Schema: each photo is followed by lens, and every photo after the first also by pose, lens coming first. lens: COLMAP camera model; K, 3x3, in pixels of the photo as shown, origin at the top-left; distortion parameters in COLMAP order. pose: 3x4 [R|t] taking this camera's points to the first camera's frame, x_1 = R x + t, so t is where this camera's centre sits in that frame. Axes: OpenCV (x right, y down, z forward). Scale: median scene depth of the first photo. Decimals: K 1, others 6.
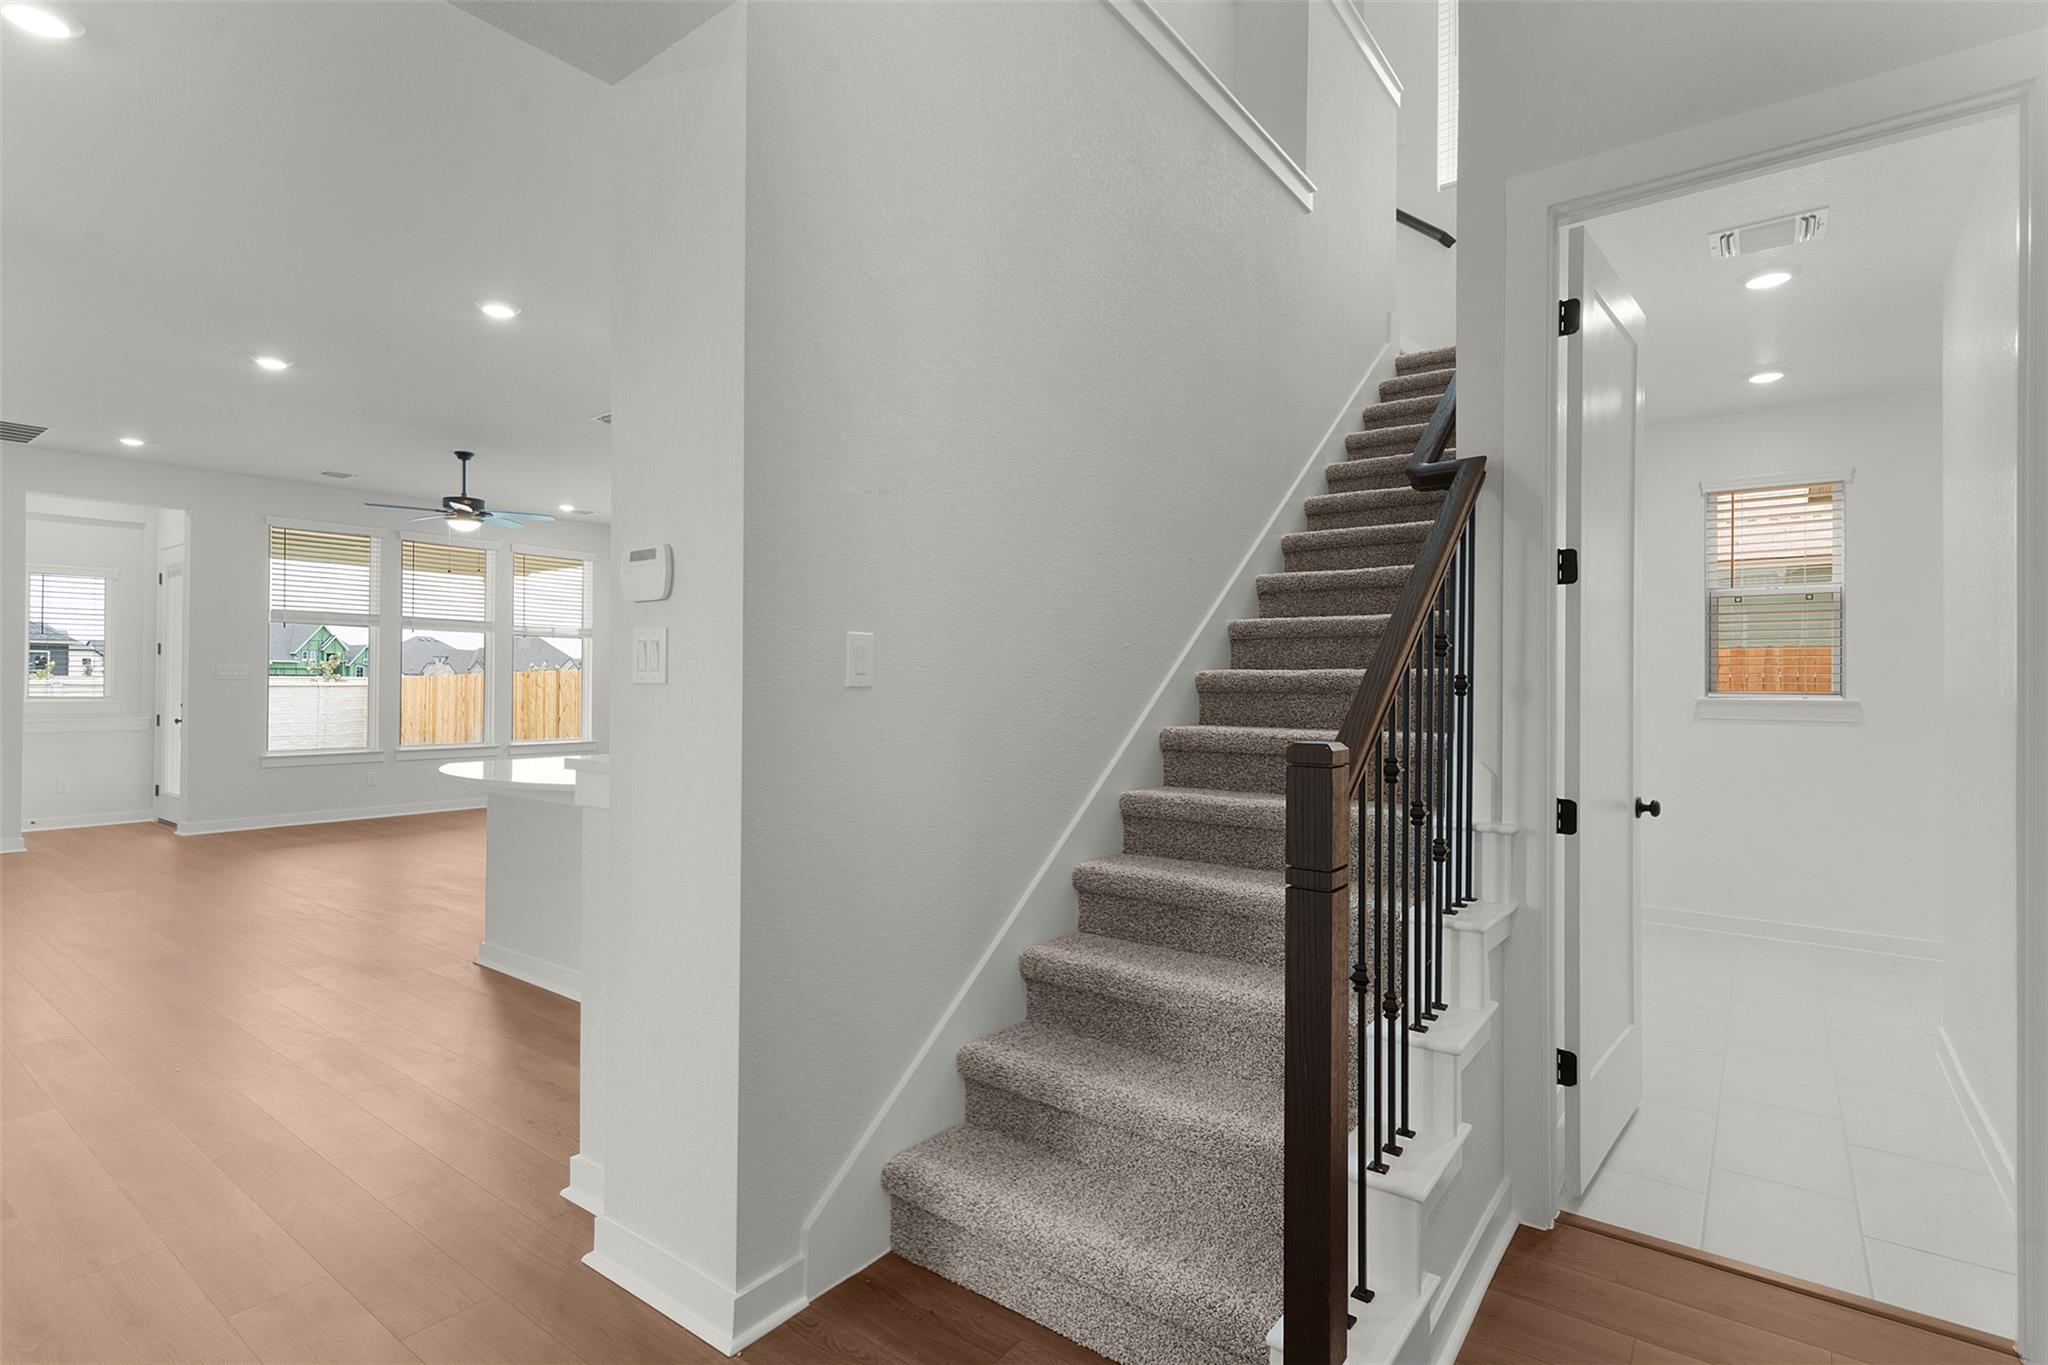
lens RADIAL K [[1003.2, 0, 1022.7], [0, 1003.2, 678.8], [0, 0, 1]] dist [-0.003572, -0.001779]
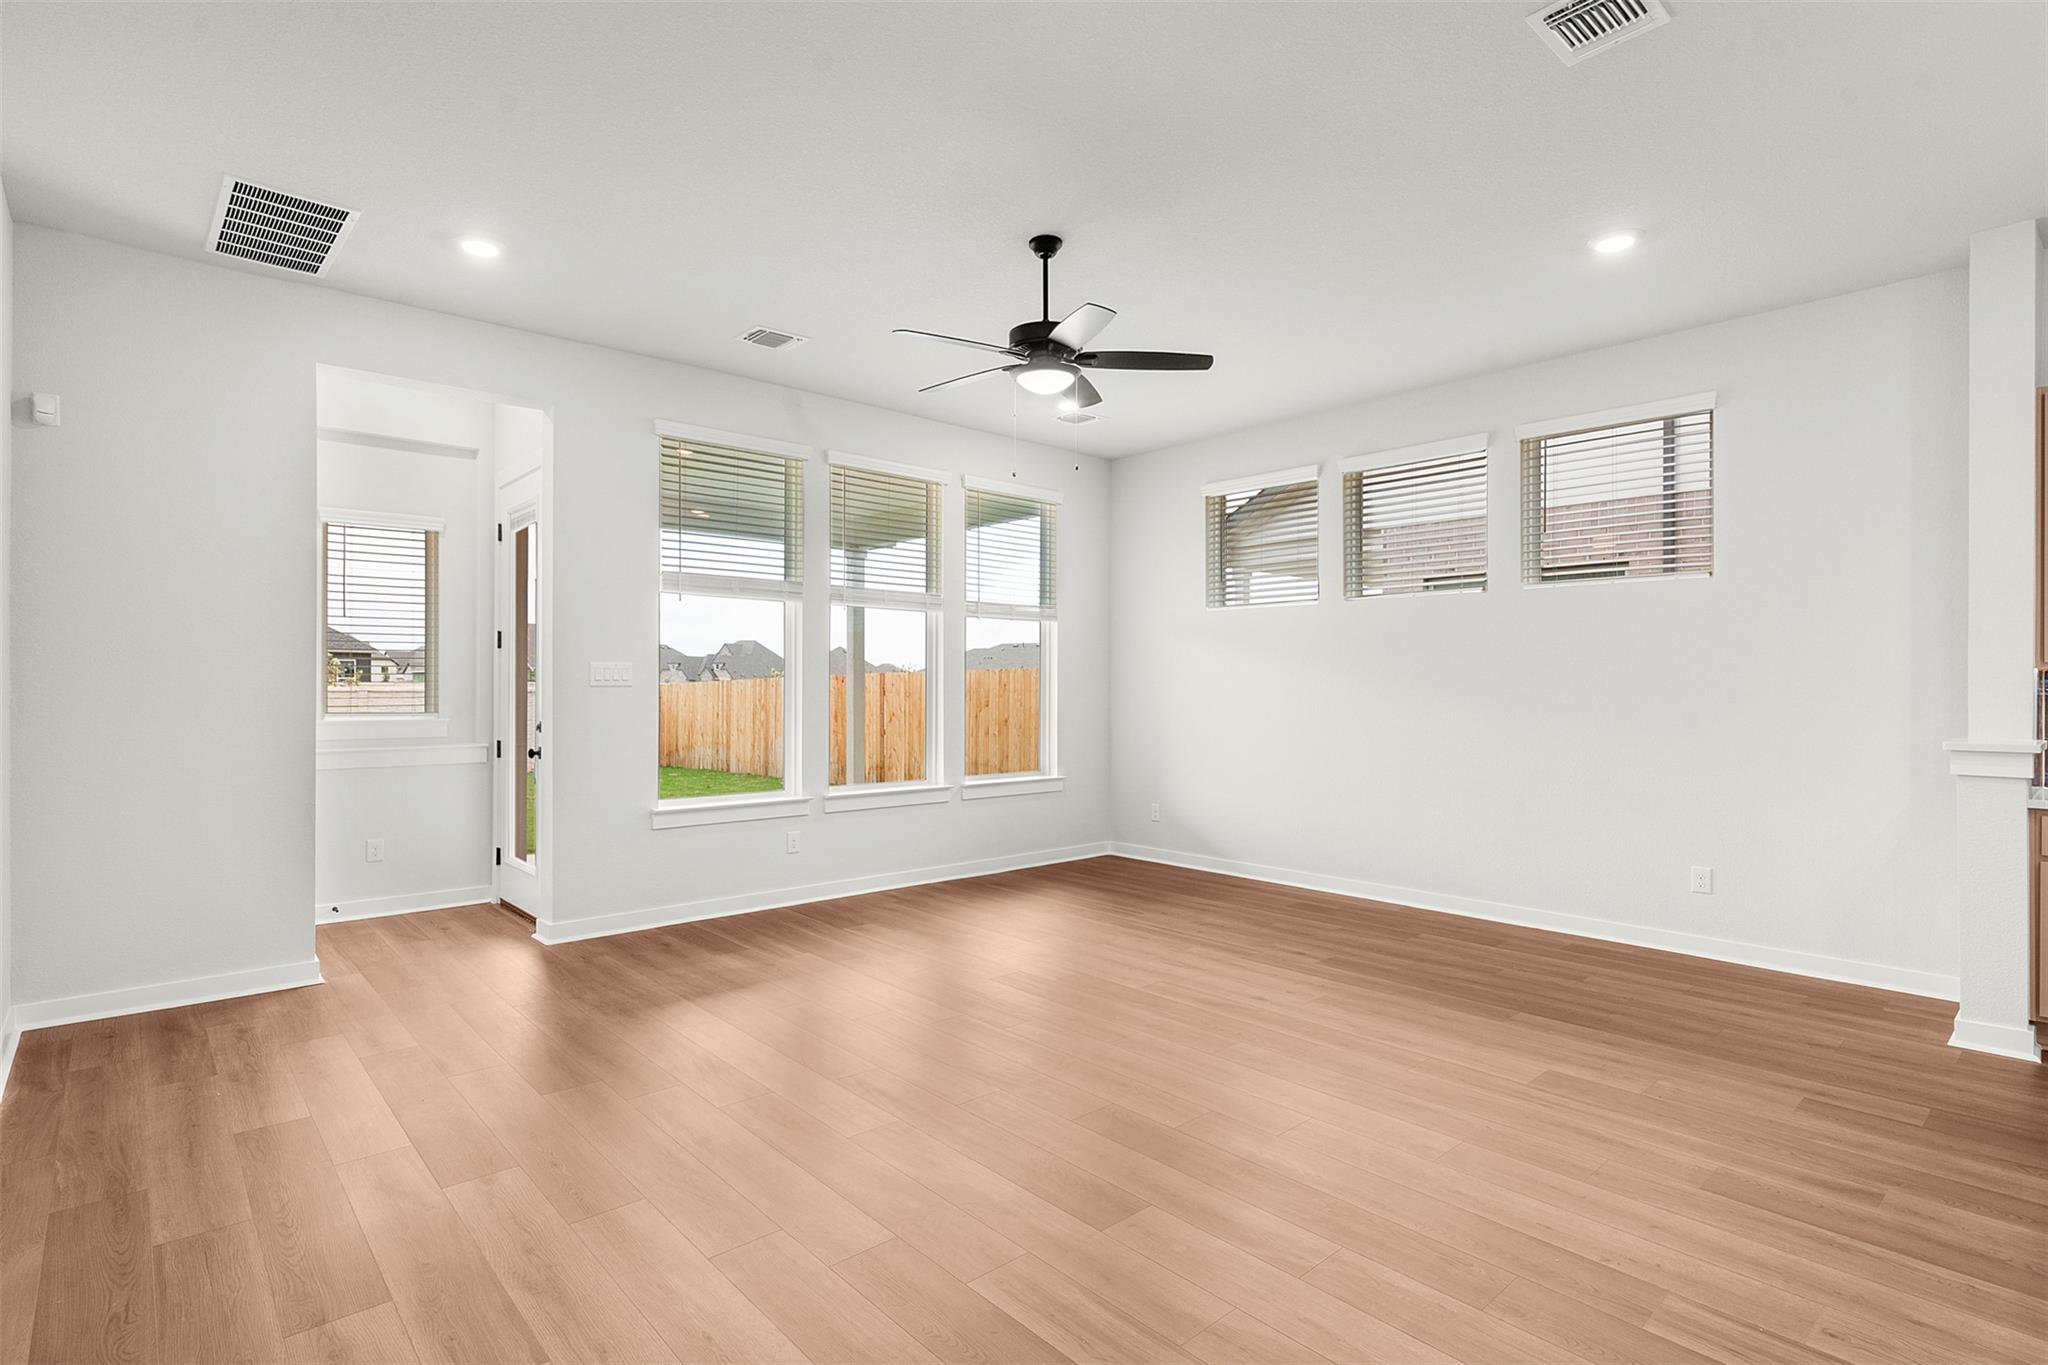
lens RADIAL K [[1003.2, 0, 1022.7], [0, 1003.2, 688.0], [0, 0, 1]] dist [-0.003572, -0.001779]
pose [[0.982890, -0.002991, -0.184168, -0.183393], [0.004033, 0.999978, 0.005281, 0.000007], [0.184148, -0.005933, 0.982881, 0.188961]]
